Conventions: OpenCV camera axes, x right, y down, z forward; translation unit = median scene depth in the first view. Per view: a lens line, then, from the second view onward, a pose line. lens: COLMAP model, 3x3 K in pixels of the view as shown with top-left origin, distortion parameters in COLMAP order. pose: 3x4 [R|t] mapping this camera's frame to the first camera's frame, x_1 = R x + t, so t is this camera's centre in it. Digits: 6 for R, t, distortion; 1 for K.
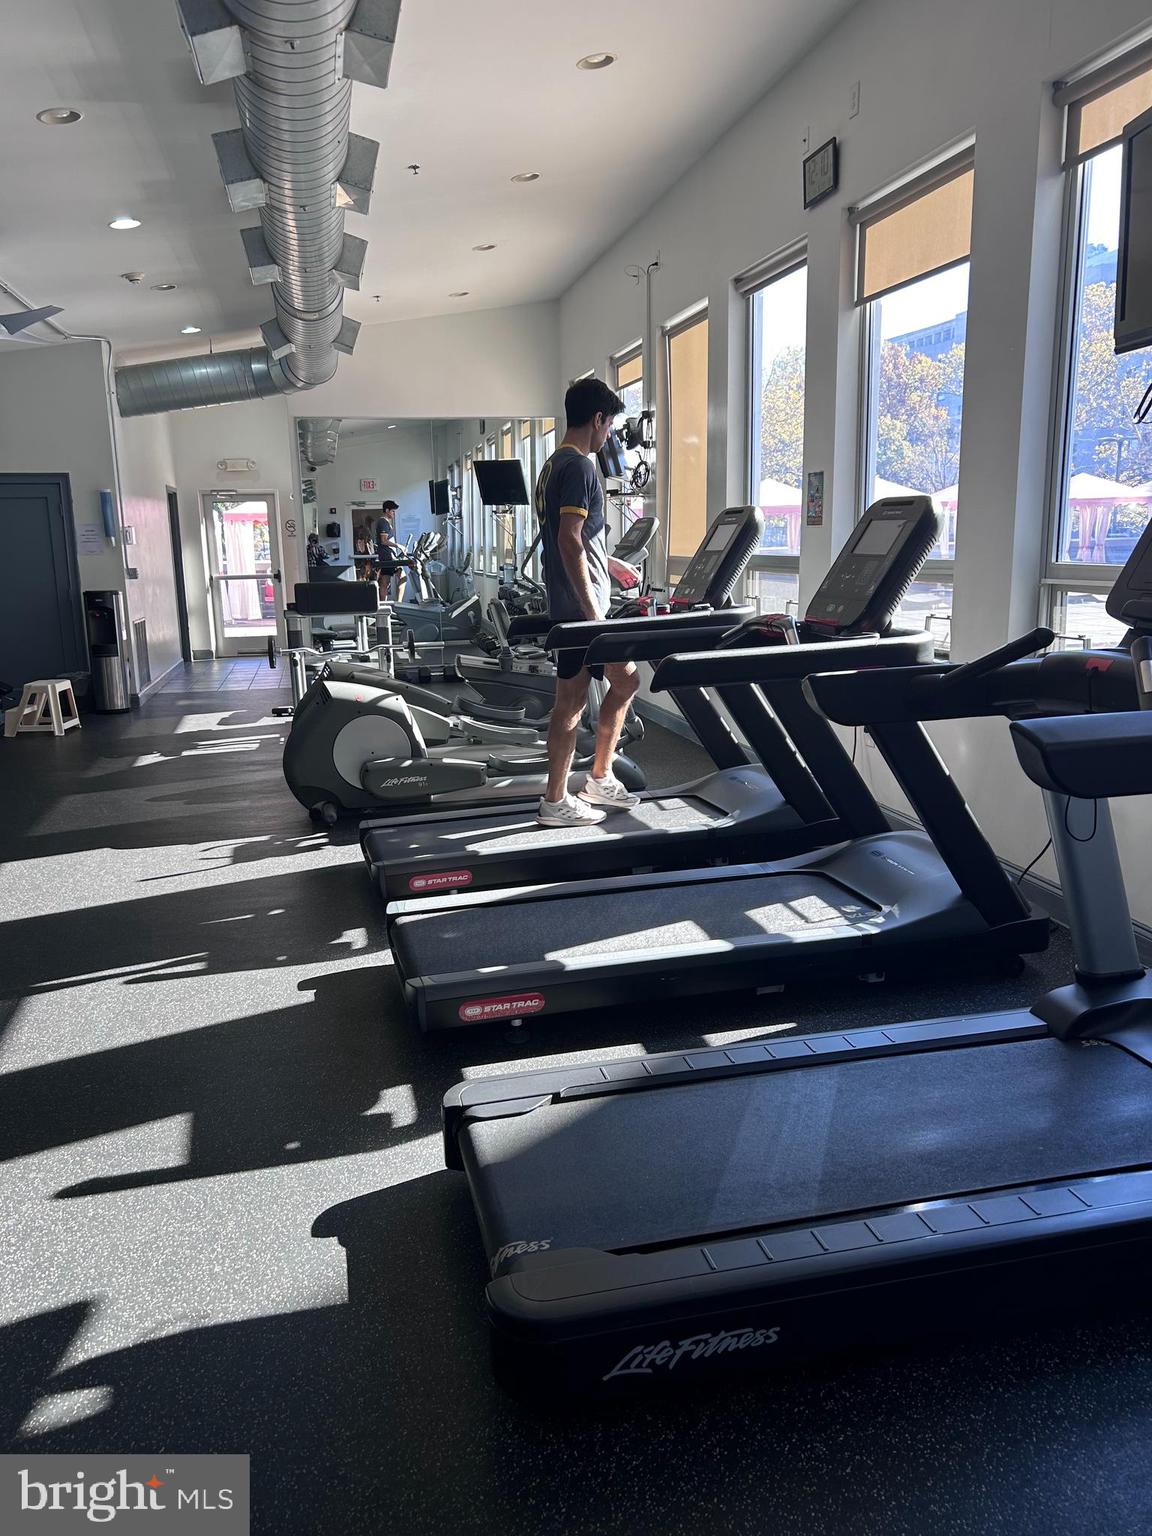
lens RADIAL K [[1166.0, 0, 575.0], [0, 1166.0, 763.1], [0, 0, 1]] dist [0.010901, -0.014371]
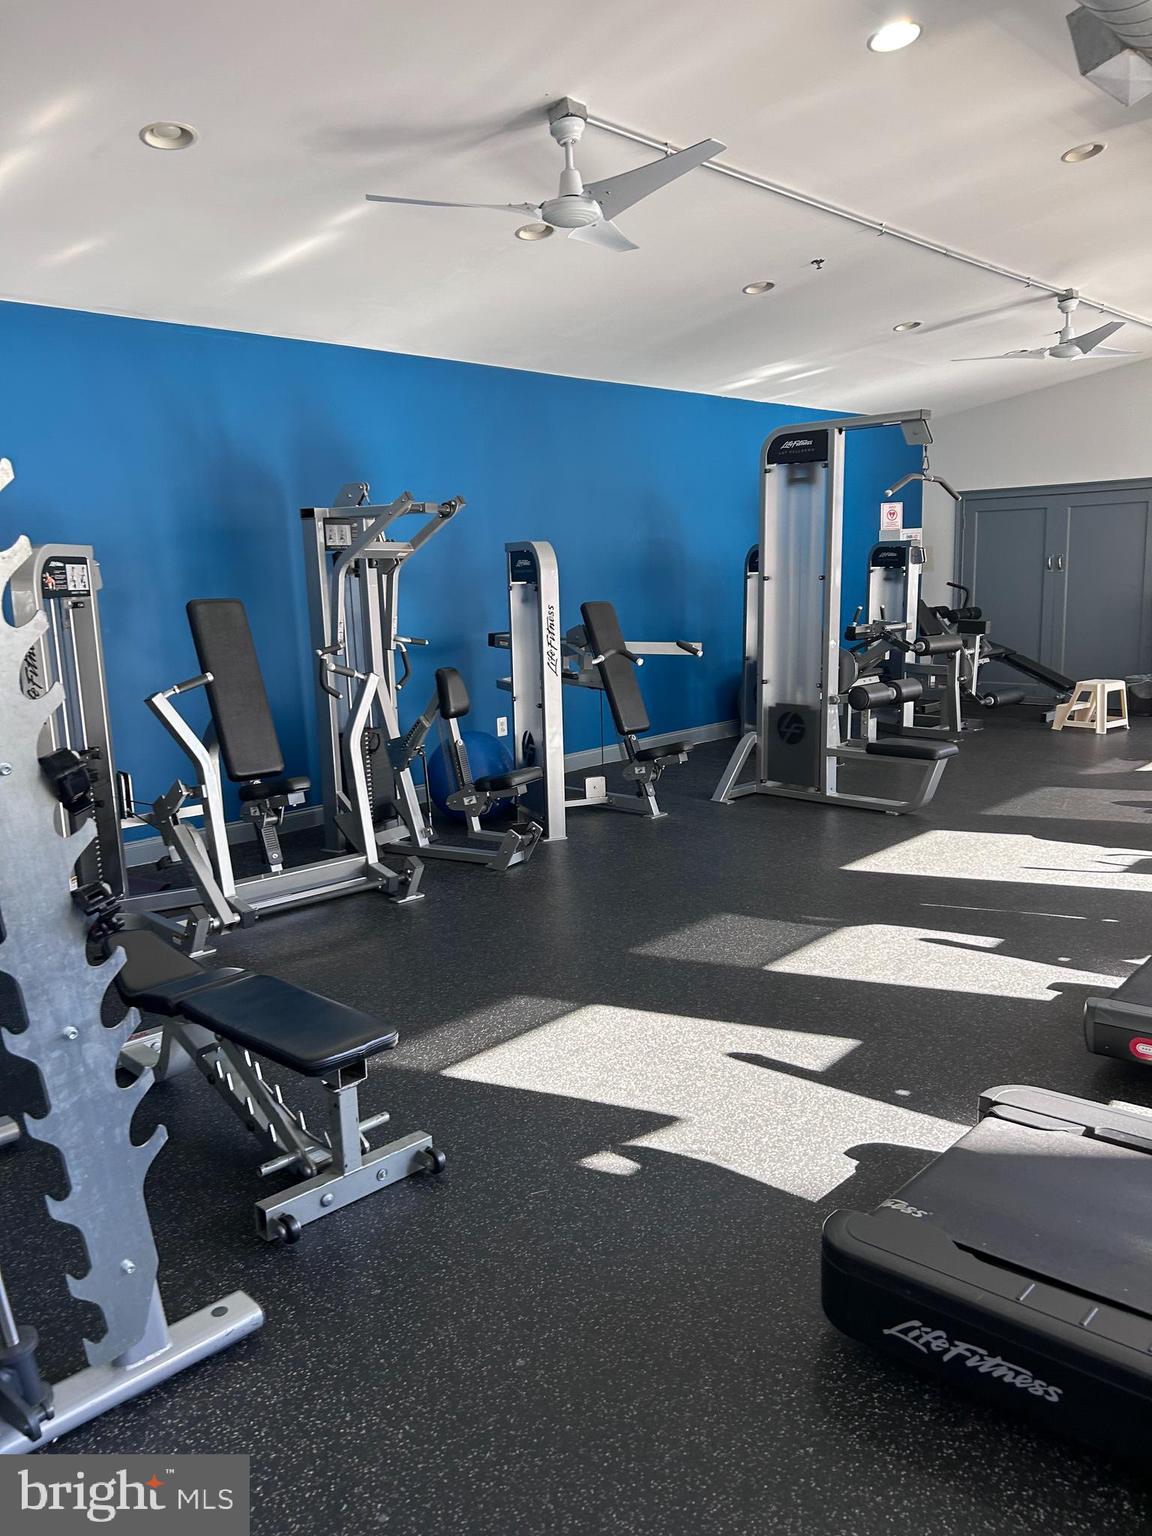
lens RADIAL K [[1166.0, 0, 574.2], [0, 1166.0, 776.5], [0, 0, 1]] dist [0.010901, -0.014371]
pose [[0.568732, 0.147794, -0.809136, 0.460739], [-0.138186, 0.986911, 0.083137, -0.025090], [0.810832, 0.064529, 0.581710, 0.065742]]
